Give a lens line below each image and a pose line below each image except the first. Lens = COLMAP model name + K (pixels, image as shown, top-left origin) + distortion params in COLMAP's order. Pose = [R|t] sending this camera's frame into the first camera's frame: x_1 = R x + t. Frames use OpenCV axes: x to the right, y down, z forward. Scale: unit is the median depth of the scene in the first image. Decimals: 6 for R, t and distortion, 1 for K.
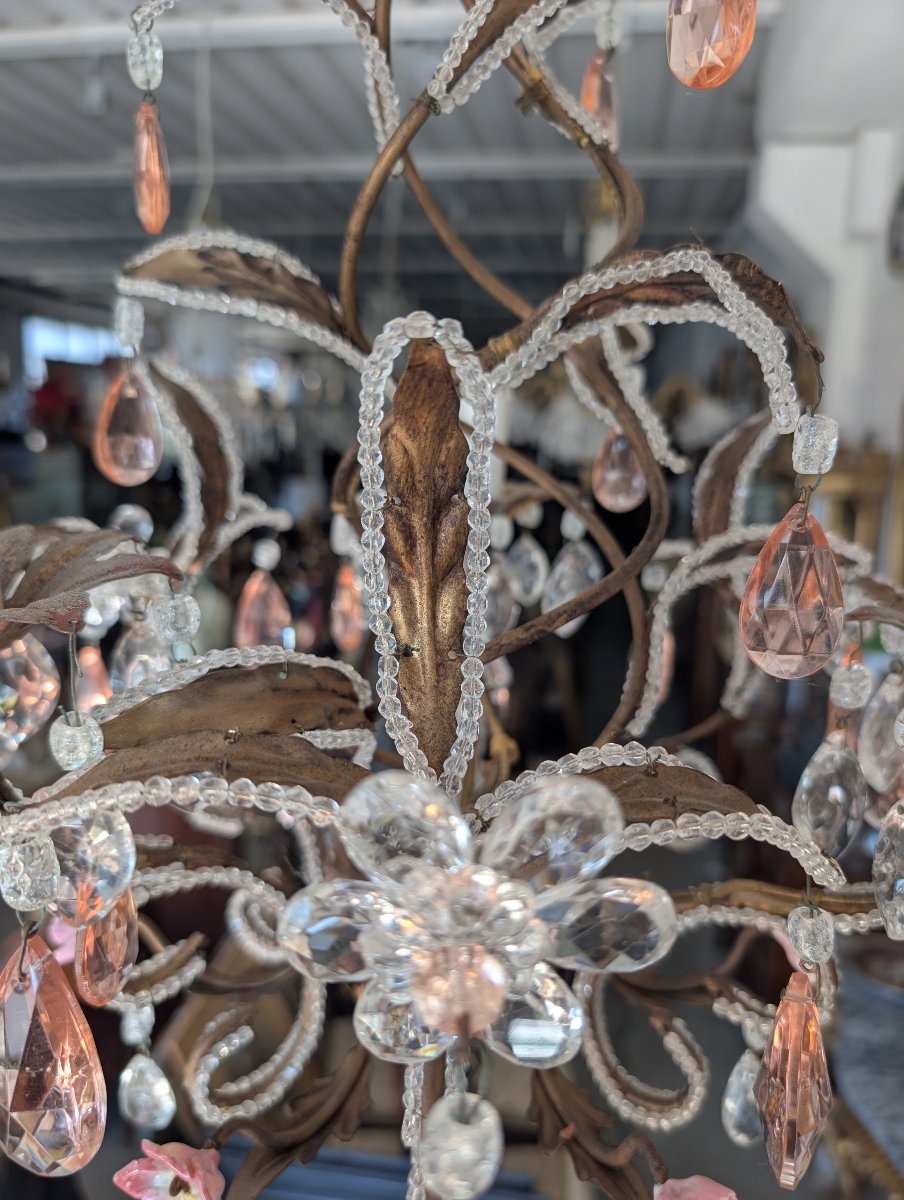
lens RADIAL K [[915.9, 0, 446.8], [0, 915.9, 605.0], [0, 0, 1]] dist [-0.024268, 0.009921]
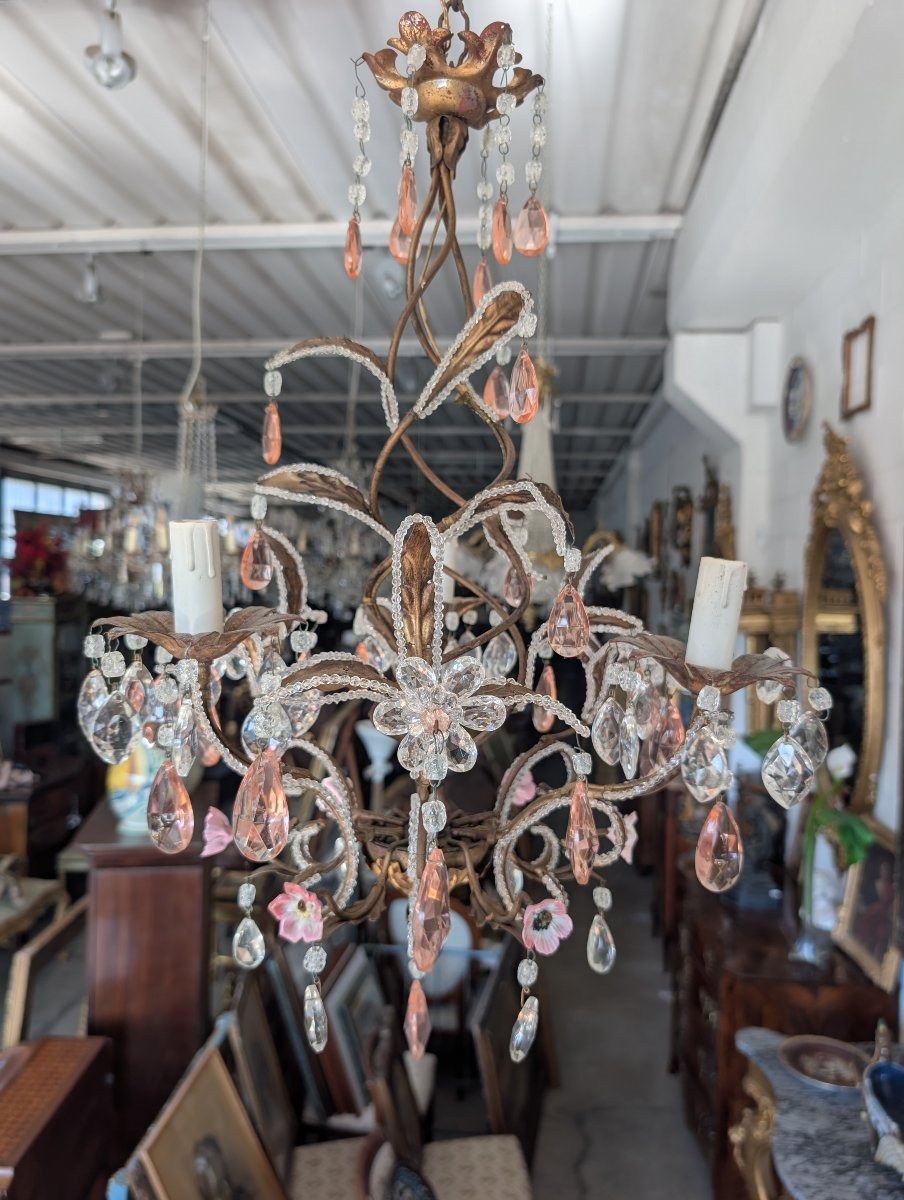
lens RADIAL K [[915.9, 0, 451.4], [0, 915.9, 610.5], [0, 0, 1]] dist [-0.024268, 0.009921]
pose [[0.998663, -0.007166, 0.051193, -0.039355], [0.015085, 0.987638, -0.156026, 0.233376], [-0.049442, 0.156590, 0.986425, -0.972038]]
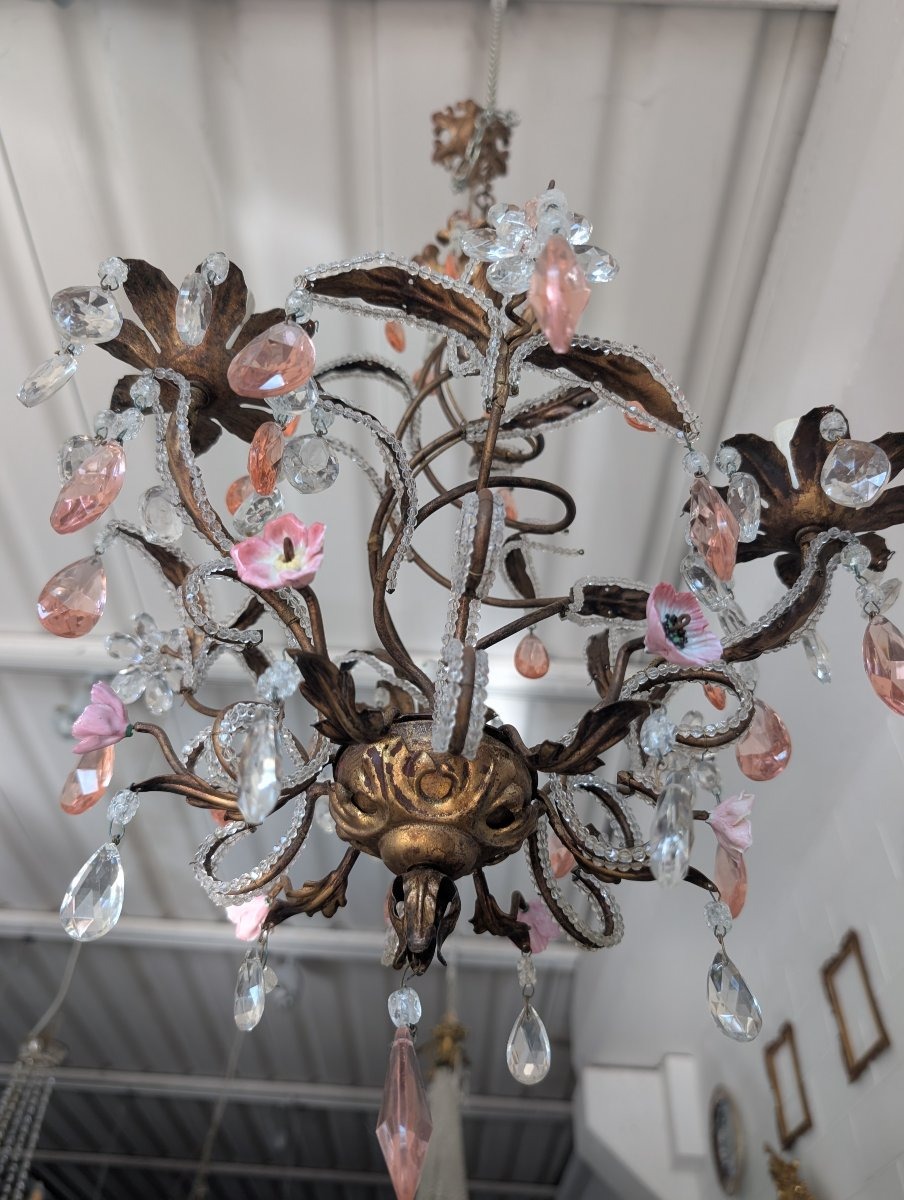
lens RADIAL K [[915.9, 0, 452.2], [0, 915.9, 603.8], [0, 0, 1]] dist [-0.024268, 0.009921]
pose [[0.982130, 0.148984, 0.114995, -0.158433], [0.018624, 0.531082, -0.847116, 1.398403], [-0.187278, 0.834120, 0.518817, 0.261308]]
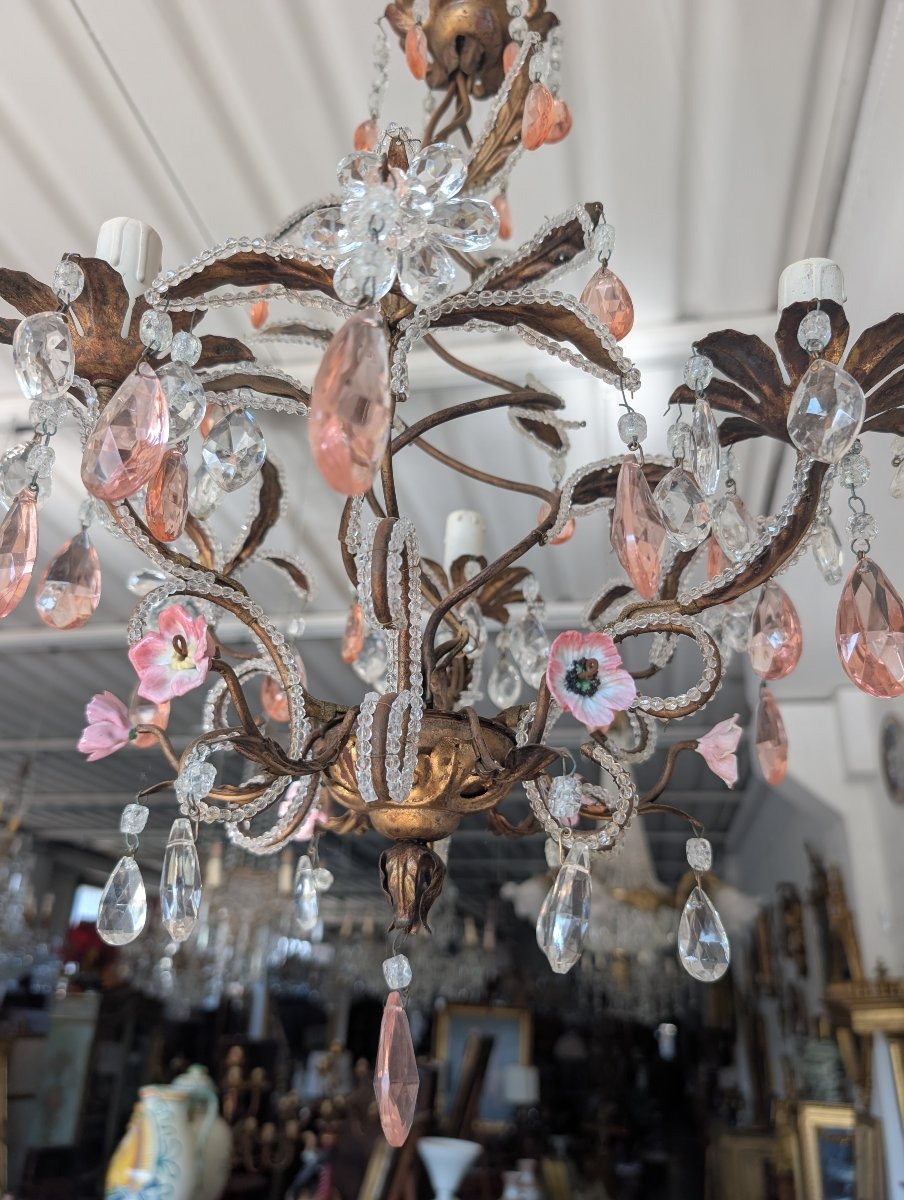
lens RADIAL K [[915.9, 0, 457.1], [0, 915.9, 607.9], [0, 0, 1]] dist [-0.024268, 0.009921]
pose [[0.999360, -0.002272, -0.035711, 0.113480], [-0.019314, 0.805876, -0.591769, 1.062425], [0.030123, 0.592080, 0.805316, -0.060912]]
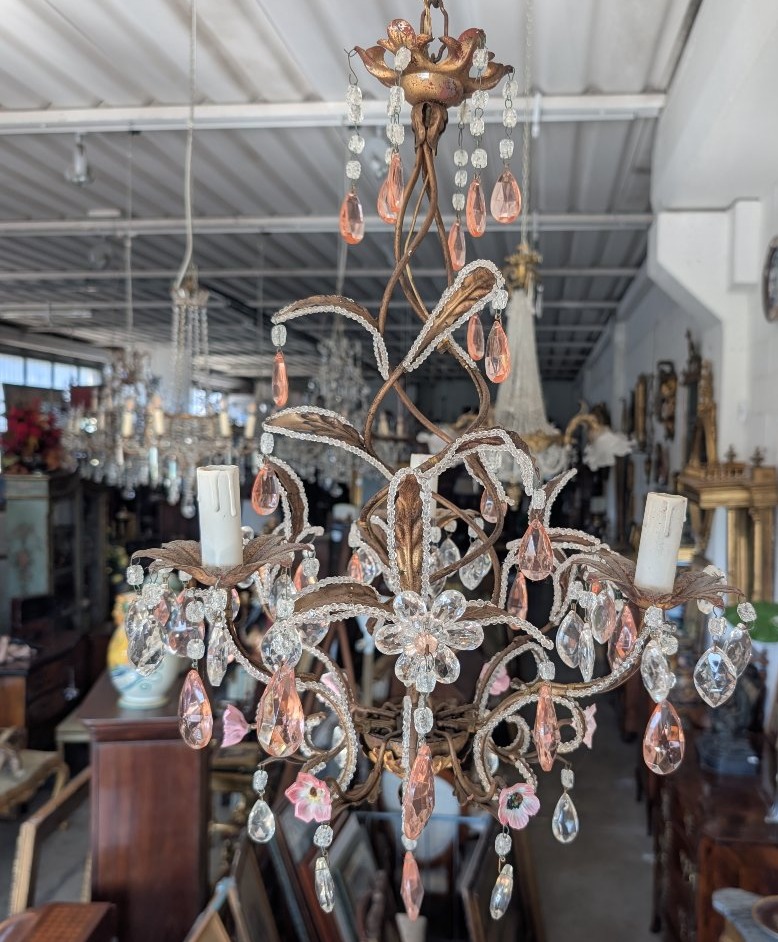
lens RADIAL K [[914.1, 0, 447.8], [0, 914.1, 499.4], [0, 0, 1]] dist [-0.020261, 0.000000]
pose [[0.998140, -0.014157, 0.059289, -0.042793], [0.021946, 0.990893, -0.132848, 0.142467], [-0.056868, 0.133902, 0.989362, -1.297593]]
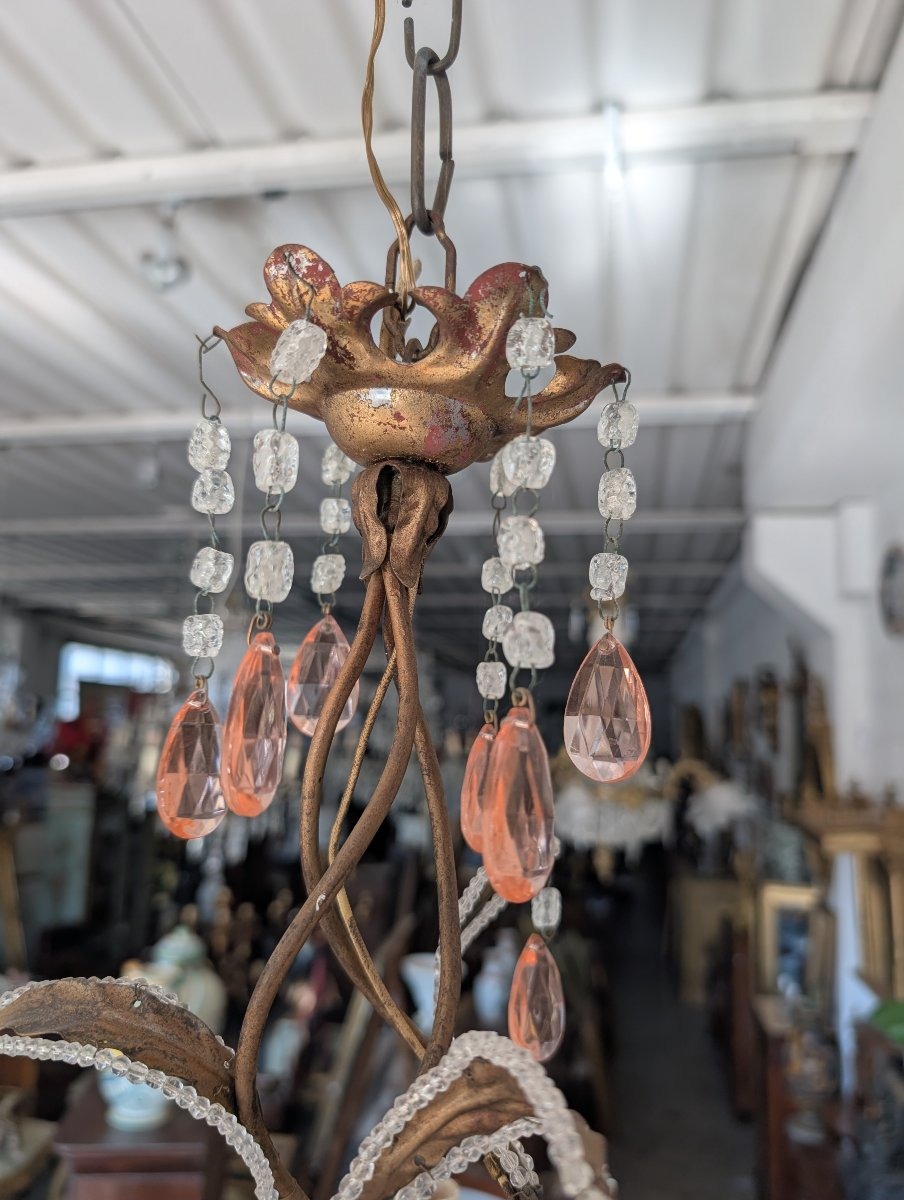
lens RADIAL K [[915.9, 0, 457.1], [0, 915.9, 589.7], [0, 0, 1]] dist [-0.024268, 0.009921]
pose [[0.999836, -0.000288, -0.018093, 0.128328], [-0.005826, 0.941494, -0.336978, -0.742692], [0.017131, 0.337028, 0.941339, 0.059130]]
